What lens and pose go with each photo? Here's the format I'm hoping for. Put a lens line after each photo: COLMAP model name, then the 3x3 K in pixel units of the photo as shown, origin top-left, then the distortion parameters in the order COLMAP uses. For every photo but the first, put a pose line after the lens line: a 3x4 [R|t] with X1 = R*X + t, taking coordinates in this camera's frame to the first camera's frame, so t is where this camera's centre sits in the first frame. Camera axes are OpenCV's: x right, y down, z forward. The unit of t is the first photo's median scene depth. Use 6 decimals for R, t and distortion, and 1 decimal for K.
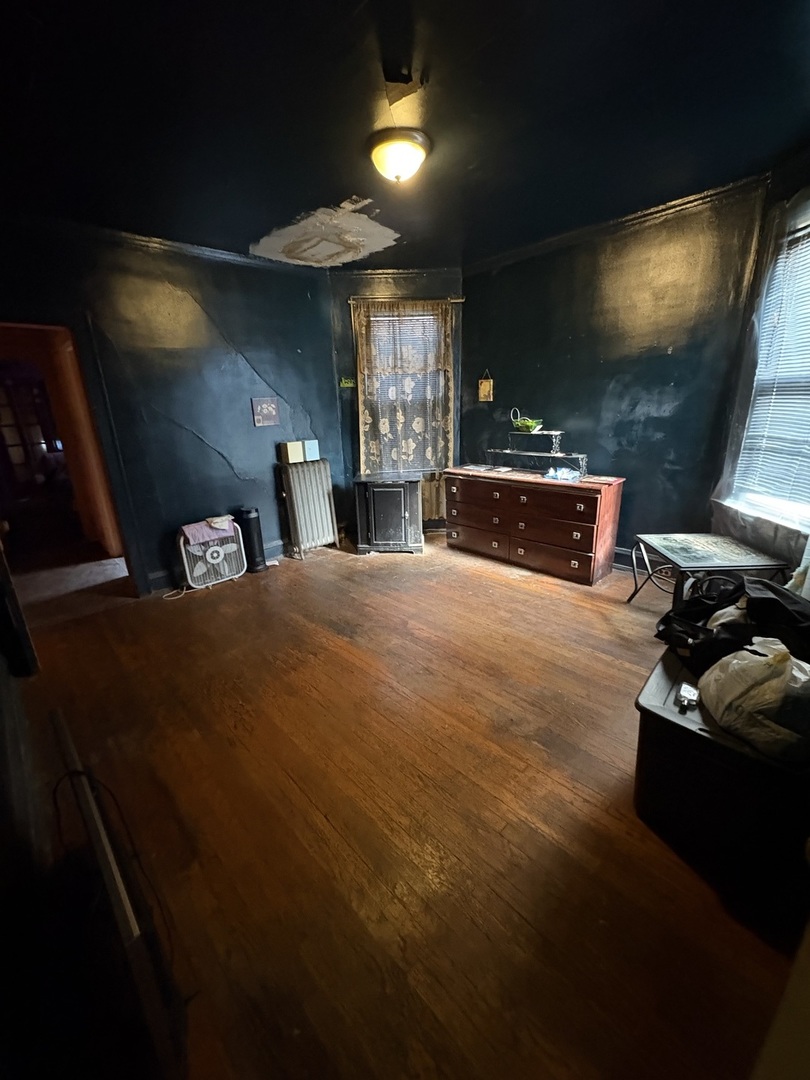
lens RADIAL K [[429.9, 0, 403.4], [0, 429.9, 537.1], [0, 0, 1]] dist [0.000688, -0.000791]
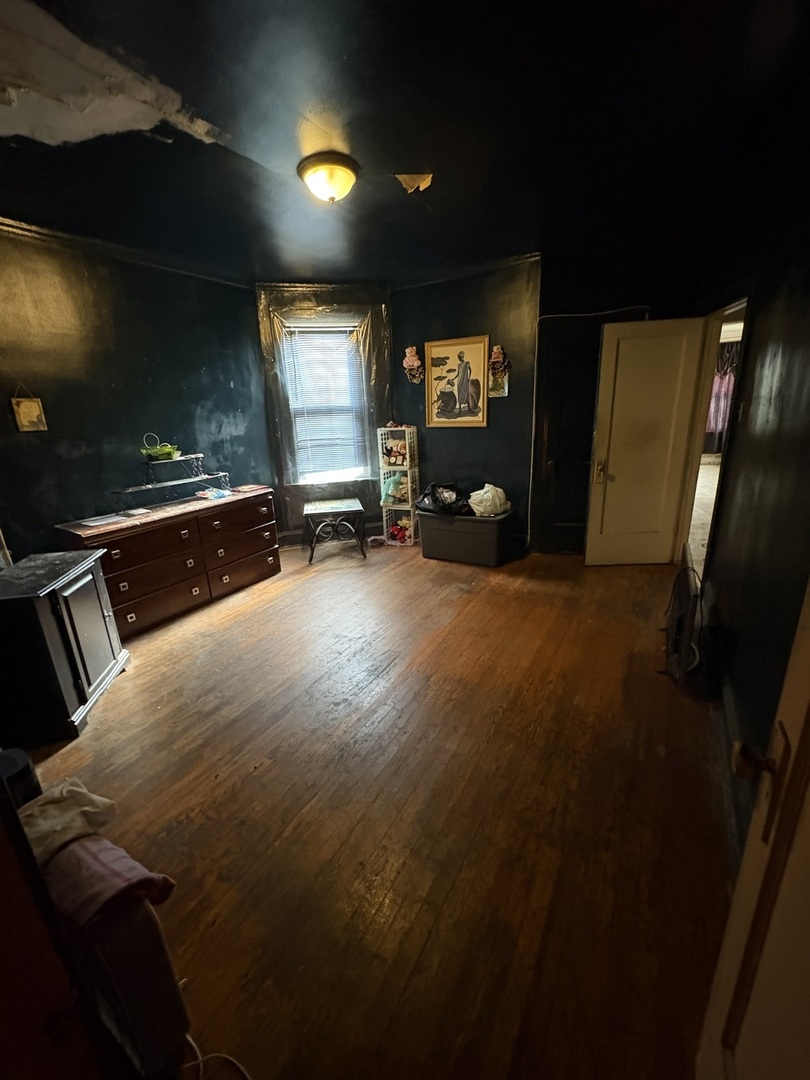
lens RADIAL K [[429.9, 0, 402.4], [0, 429.9, 537.7], [0, 0, 1]] dist [0.000688, -0.000791]
pose [[-0.253984, -0.236876, 0.937754, -0.766653], [0.344756, 0.883692, 0.316595, -0.236217], [-0.903679, 0.403706, -0.142779, 0.825588]]
